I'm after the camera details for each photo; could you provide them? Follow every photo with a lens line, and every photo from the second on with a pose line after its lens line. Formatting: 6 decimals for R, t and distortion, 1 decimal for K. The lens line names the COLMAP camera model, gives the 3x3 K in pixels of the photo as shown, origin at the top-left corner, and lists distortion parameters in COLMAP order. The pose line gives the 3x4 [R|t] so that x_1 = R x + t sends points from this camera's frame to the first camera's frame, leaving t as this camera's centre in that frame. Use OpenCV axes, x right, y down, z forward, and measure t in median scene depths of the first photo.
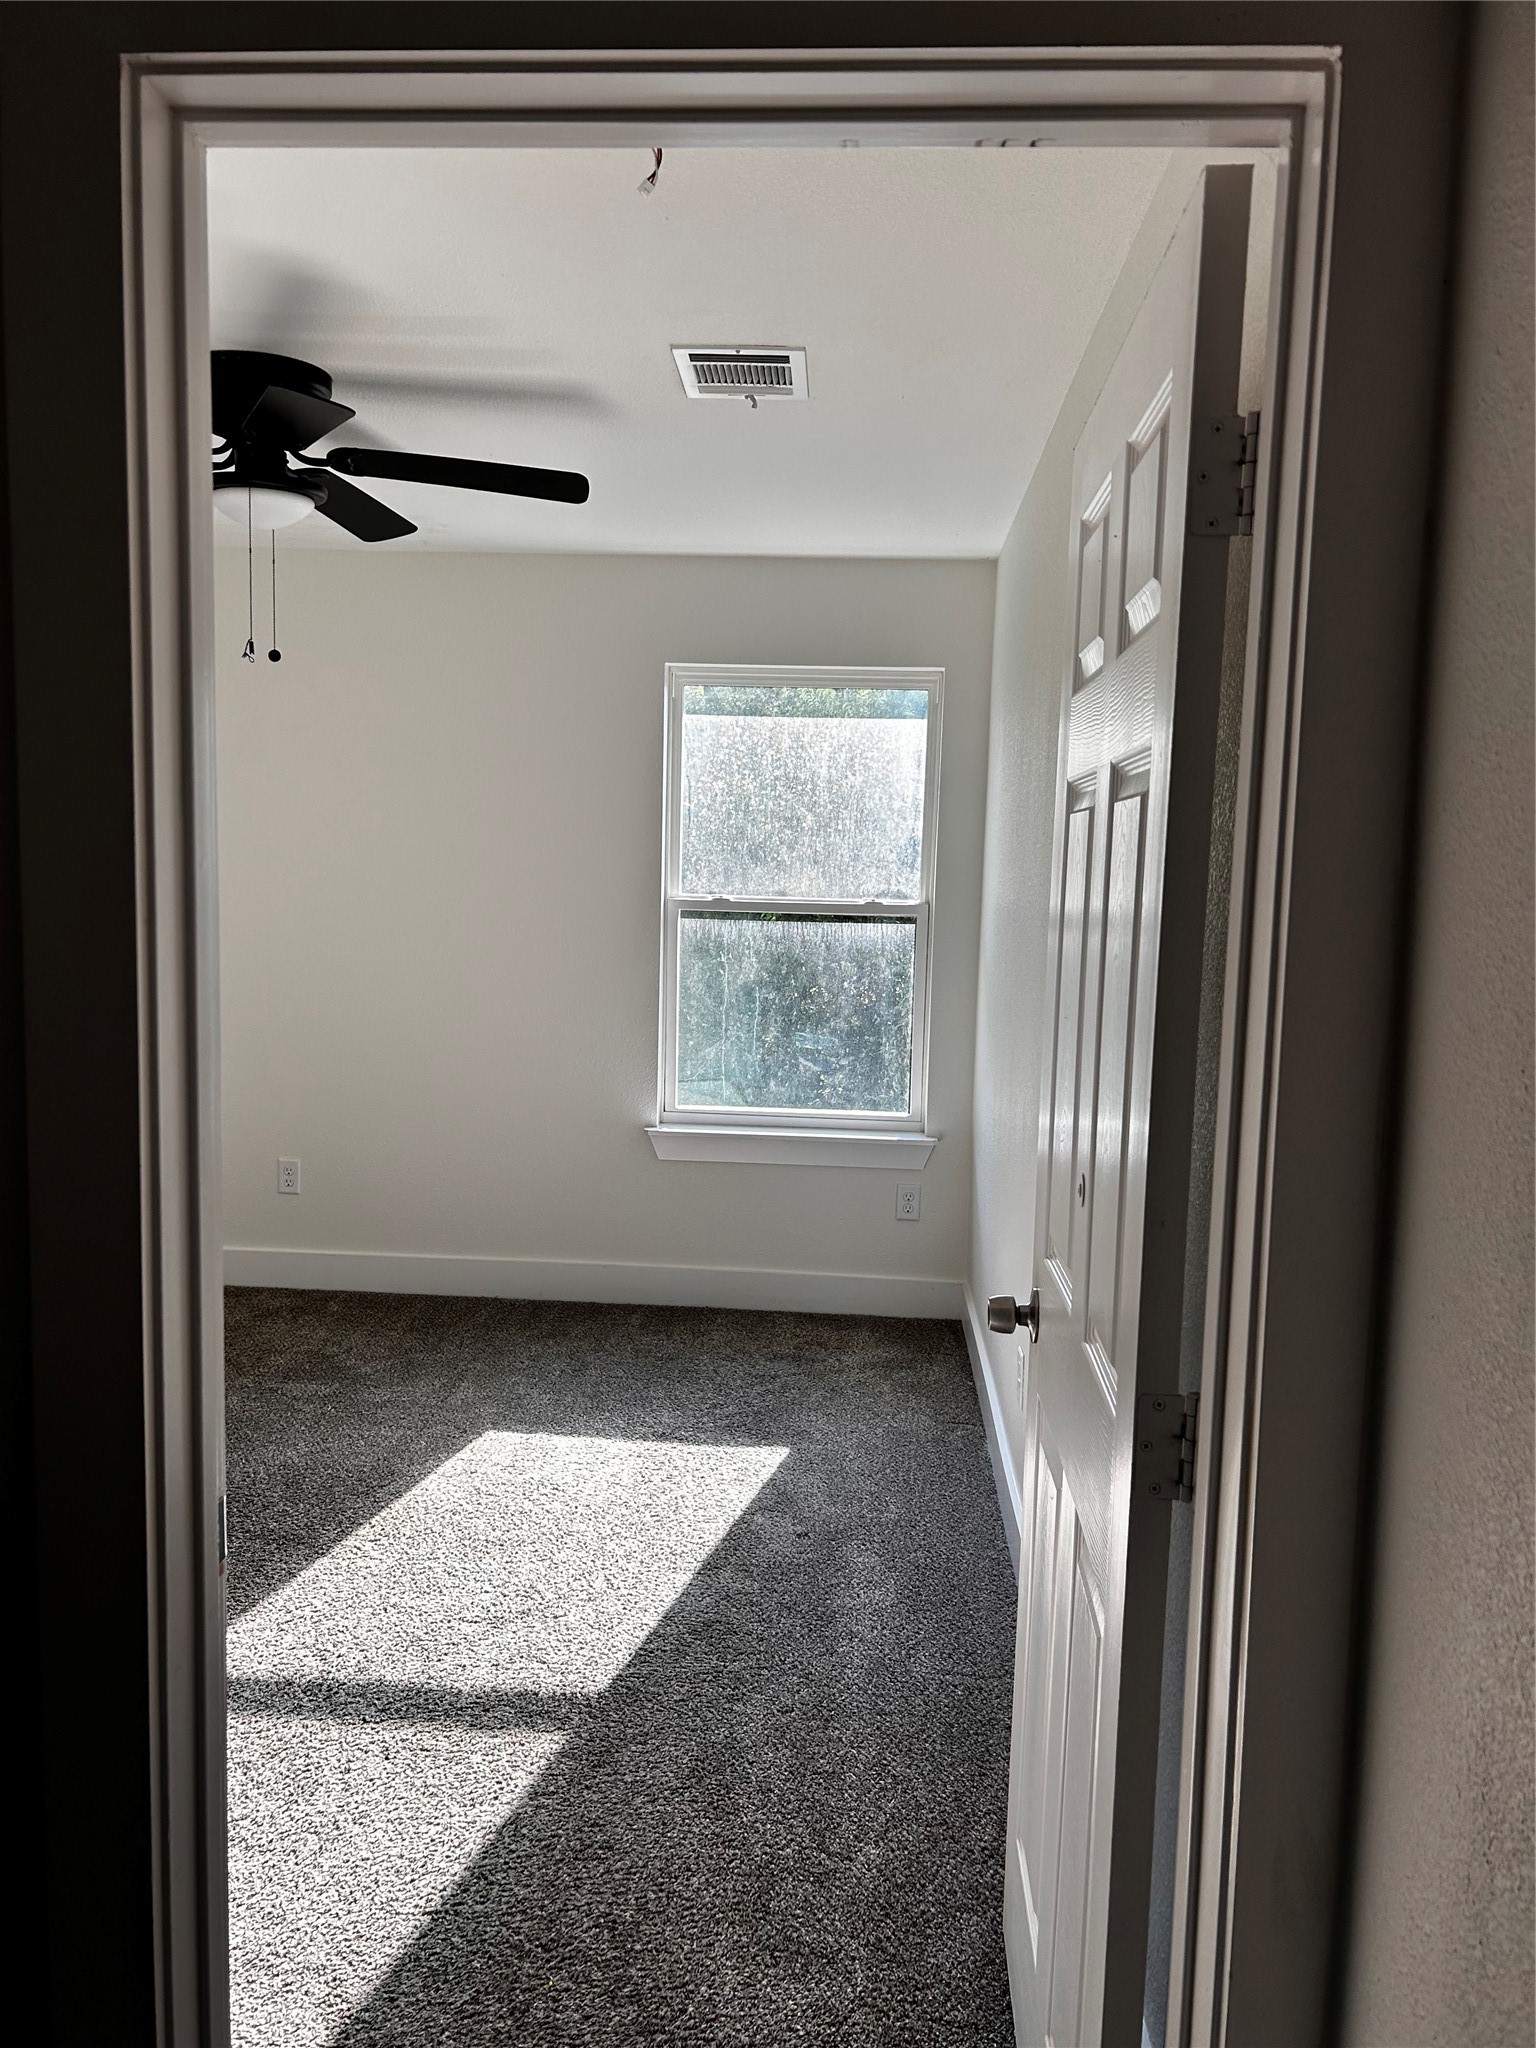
lens RADIAL K [[1572.2, 0, 764.8], [0, 1572.2, 1029.9], [0, 0, 1]] dist [0.176136, -0.444969]
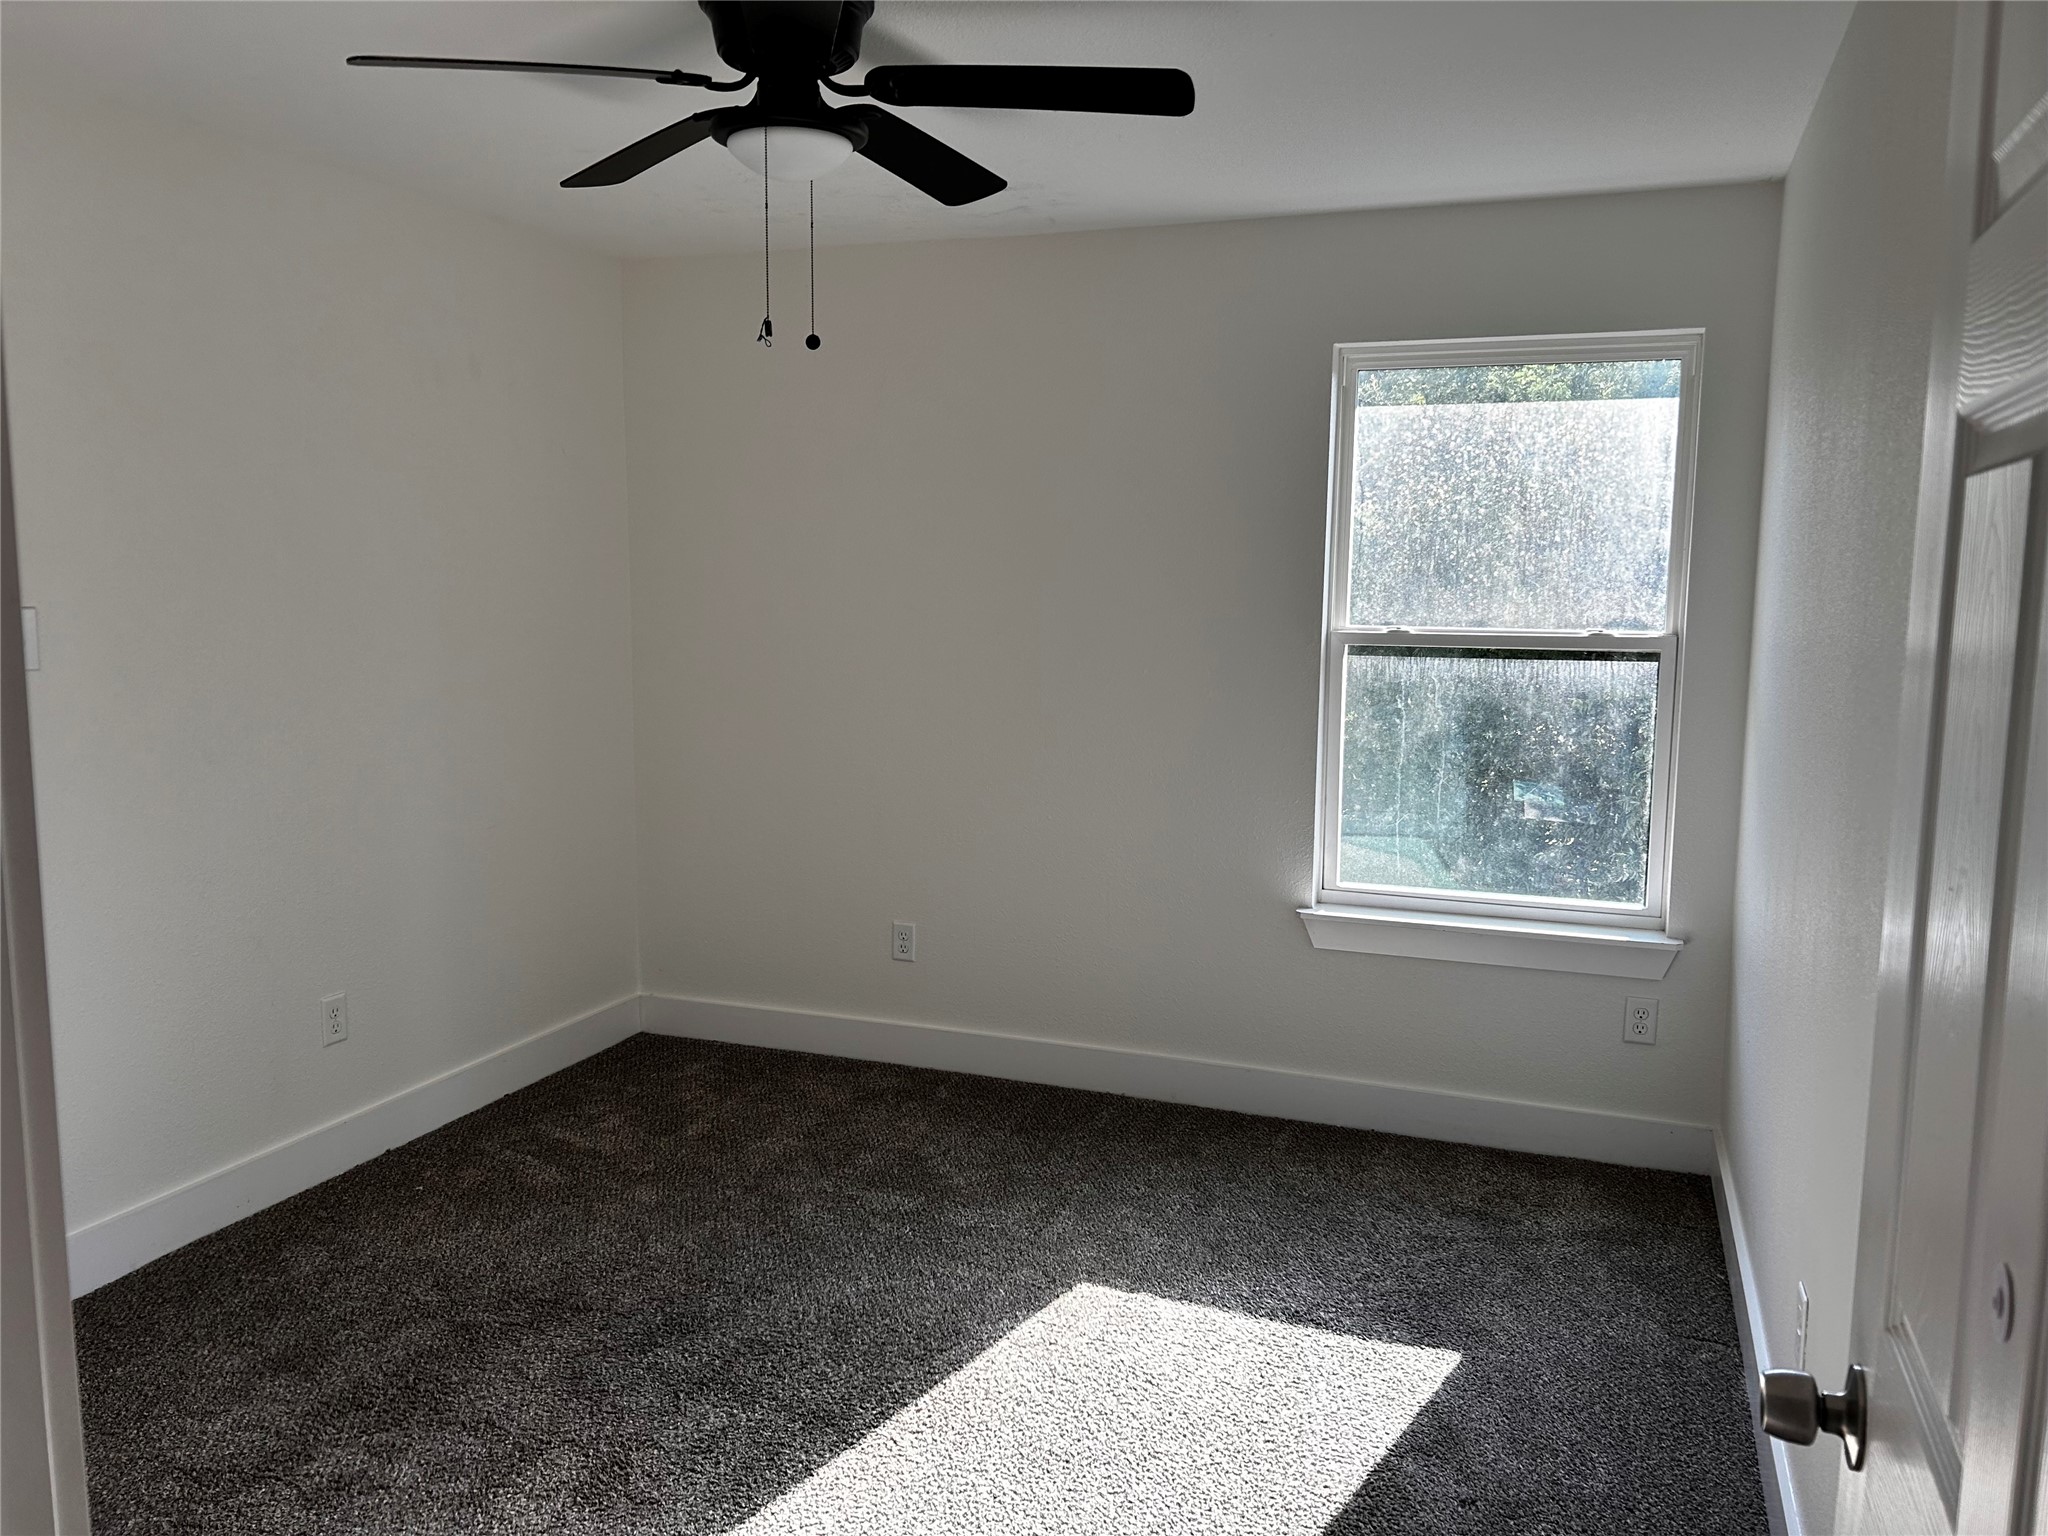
lens RADIAL K [[1556.6, 0, 1027.6], [0, 1556.6, 766.3], [0, 0, 1]] dist [0.047251, -0.066355]
pose [[0.957665, 0.020569, -0.287148, 0.023226], [-0.018332, 0.999777, 0.010476, -0.020437], [0.287299, -0.004769, 0.957829, 0.193577]]
